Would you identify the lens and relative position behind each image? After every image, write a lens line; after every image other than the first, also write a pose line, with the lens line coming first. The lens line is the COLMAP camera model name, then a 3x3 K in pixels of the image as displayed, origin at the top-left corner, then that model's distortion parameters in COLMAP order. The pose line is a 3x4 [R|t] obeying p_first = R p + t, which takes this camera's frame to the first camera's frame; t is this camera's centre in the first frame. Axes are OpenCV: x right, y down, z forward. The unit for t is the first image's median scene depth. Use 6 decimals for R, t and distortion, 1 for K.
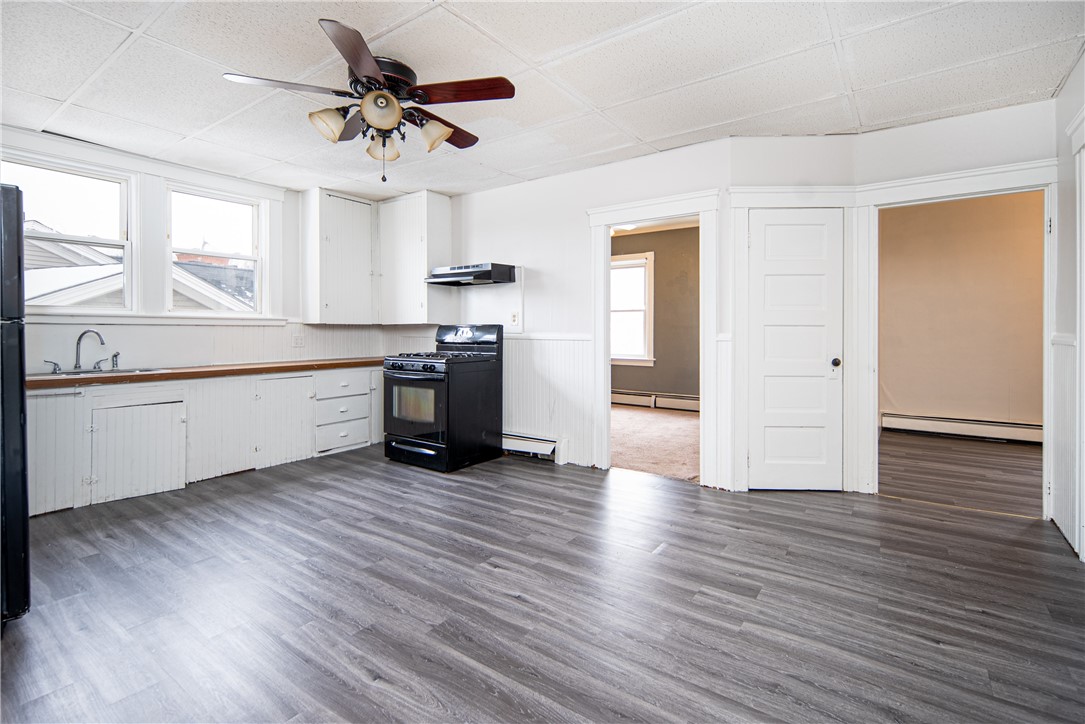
lens RADIAL K [[489.0, 0, 548.8], [0, 489.0, 331.1], [0, 0, 1]] dist [-0.001518, 0.000274]
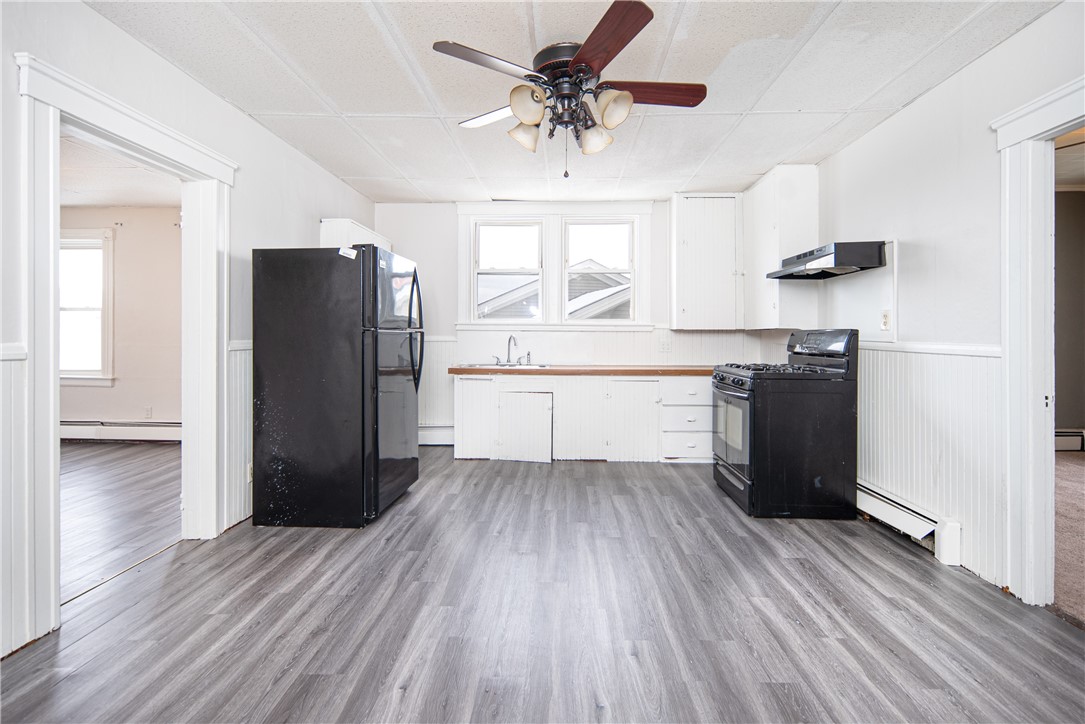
lens RADIAL K [[489.0, 0, 559.1], [0, 489.0, 335.7], [0, 0, 1]] dist [-0.001518, 0.000274]
pose [[0.563177, 0.005417, -0.826319, 0.349155], [-0.004490, 0.999984, 0.003495, -0.006925], [0.826324, 0.001741, 0.563192, 0.380700]]
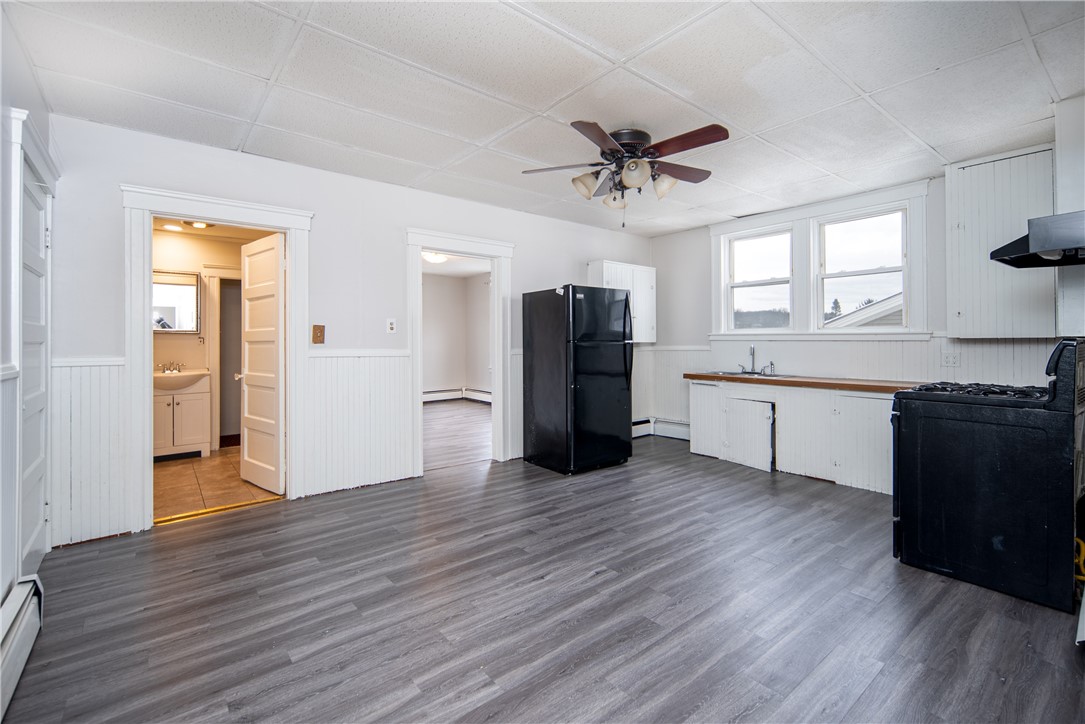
lens RADIAL K [[489.0, 0, 528.0], [0, 489.0, 341.4], [0, 0, 1]] dist [-0.001518, 0.000274]
pose [[-0.282378, 0.000162, -0.959303, 0.750899], [0.000441, 1.000000, 0.000039, -0.015615], [0.959303, -0.000412, -0.282378, 0.911295]]
